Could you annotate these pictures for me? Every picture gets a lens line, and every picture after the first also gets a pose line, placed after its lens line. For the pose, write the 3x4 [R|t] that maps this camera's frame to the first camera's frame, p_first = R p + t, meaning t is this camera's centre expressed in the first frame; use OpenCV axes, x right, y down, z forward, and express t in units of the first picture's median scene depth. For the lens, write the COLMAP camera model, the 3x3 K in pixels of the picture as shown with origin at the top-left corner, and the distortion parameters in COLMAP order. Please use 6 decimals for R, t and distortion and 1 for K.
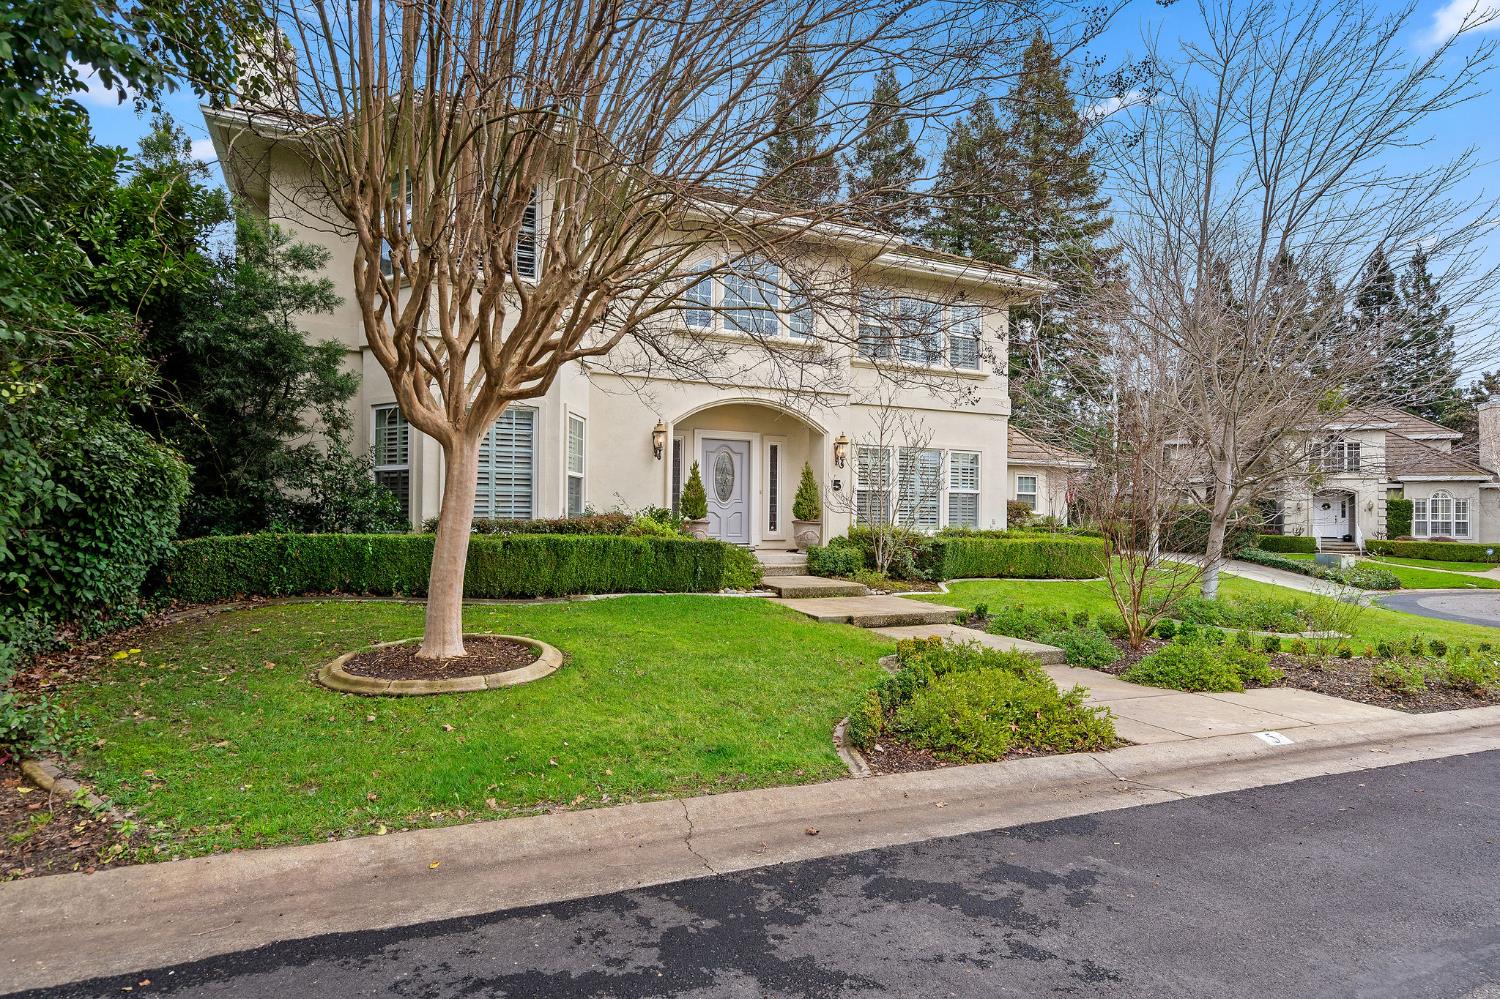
lens RADIAL K [[871.0, 0, 750.0], [0, 871.0, 499.5], [0, 0, 1]] dist [0.003799, 0.000658]
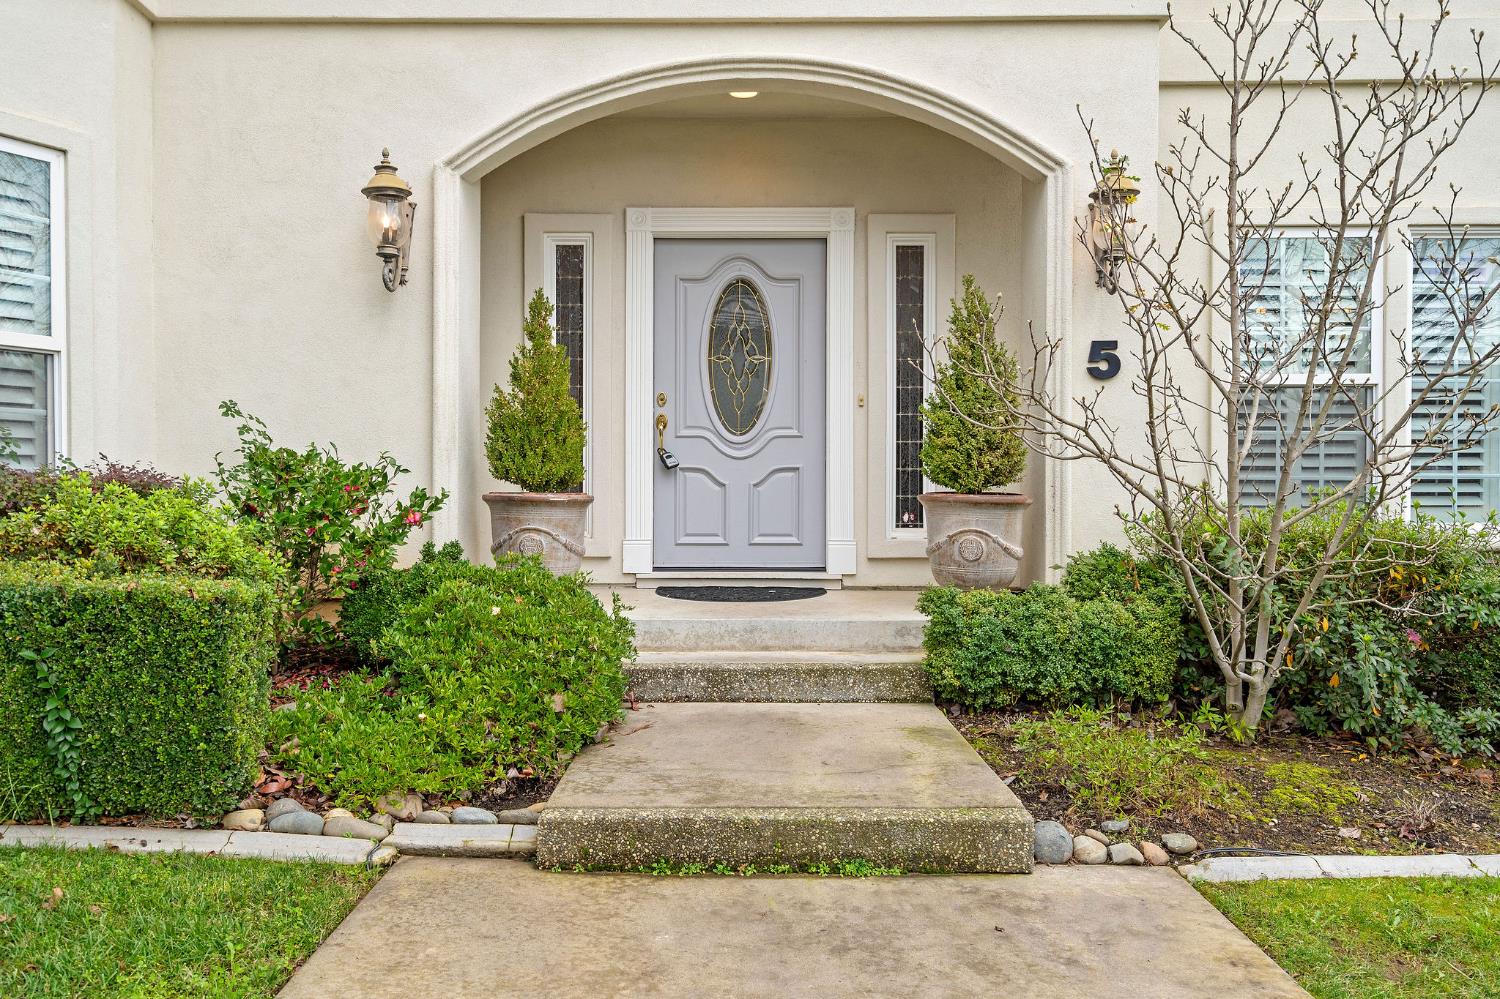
lens RADIAL K [[1178.5, 0, 750.0], [0, 1178.5, 499.5], [0, 0, 1]] dist [0.003493, 0.001505]
pose [[0.897857, -0.008544, -0.440205, 0.194701], [0.016956, 0.999741, 0.015180, 0.023321], [0.439961, -0.021094, 0.897769, 0.749756]]
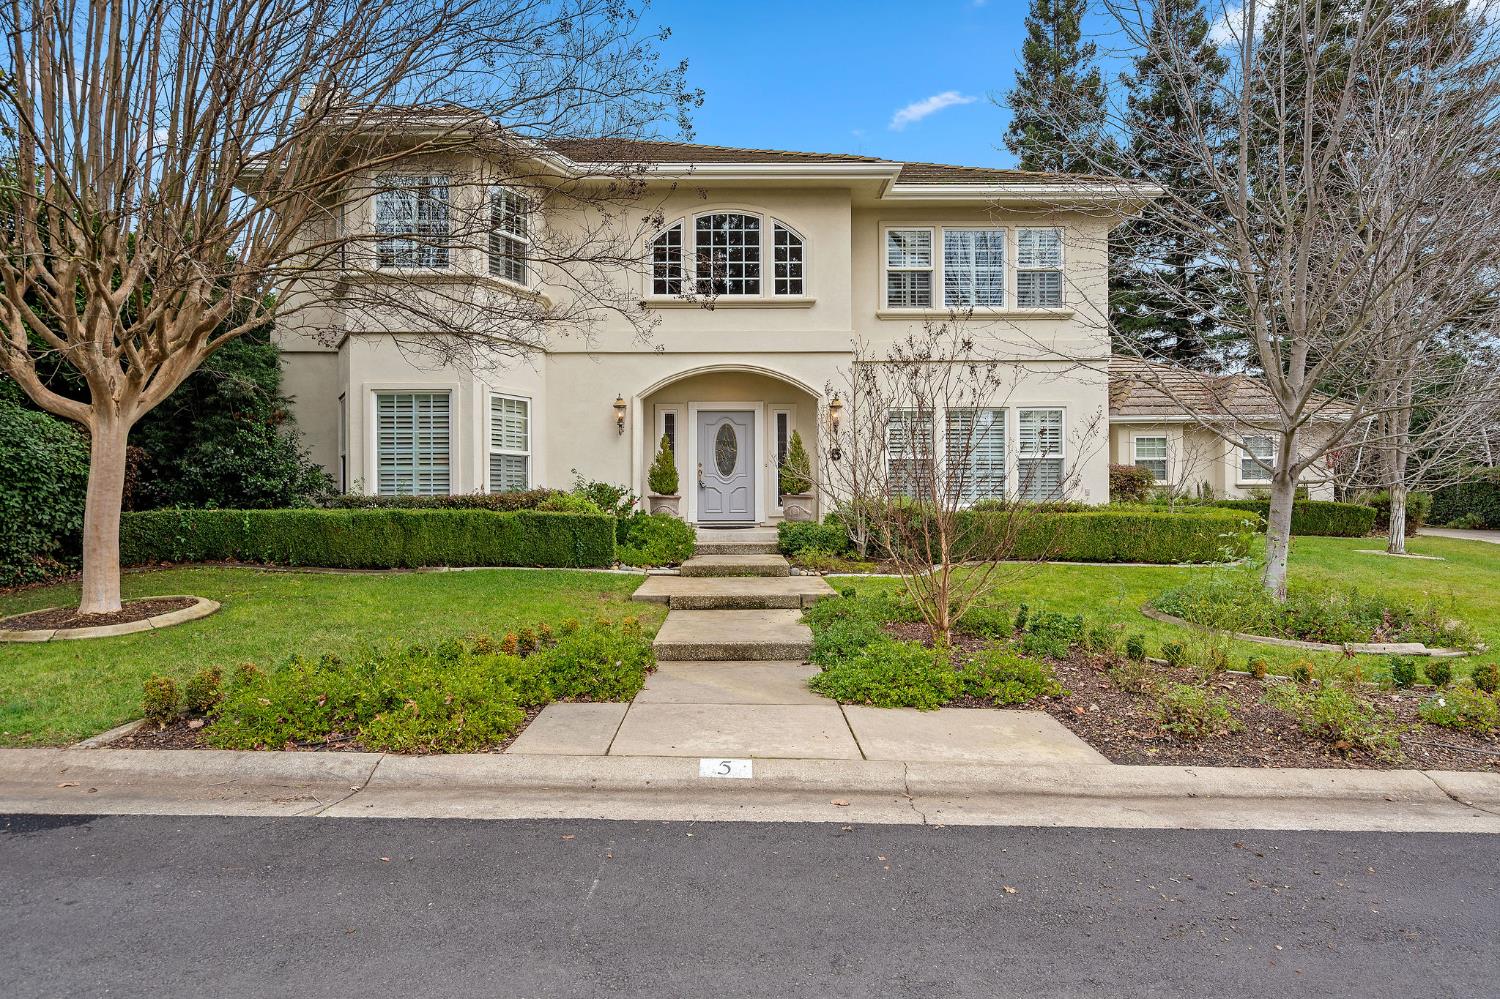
lens RADIAL K [[871.0, 0, 750.0], [0, 871.0, 499.5], [0, 0, 1]] dist [0.003799, 0.000658]
pose [[0.902908, -0.017377, -0.429482, 0.485319], [0.024023, 0.999661, 0.010057, 0.022653], [0.429161, -0.019399, 0.903019, 0.186472]]
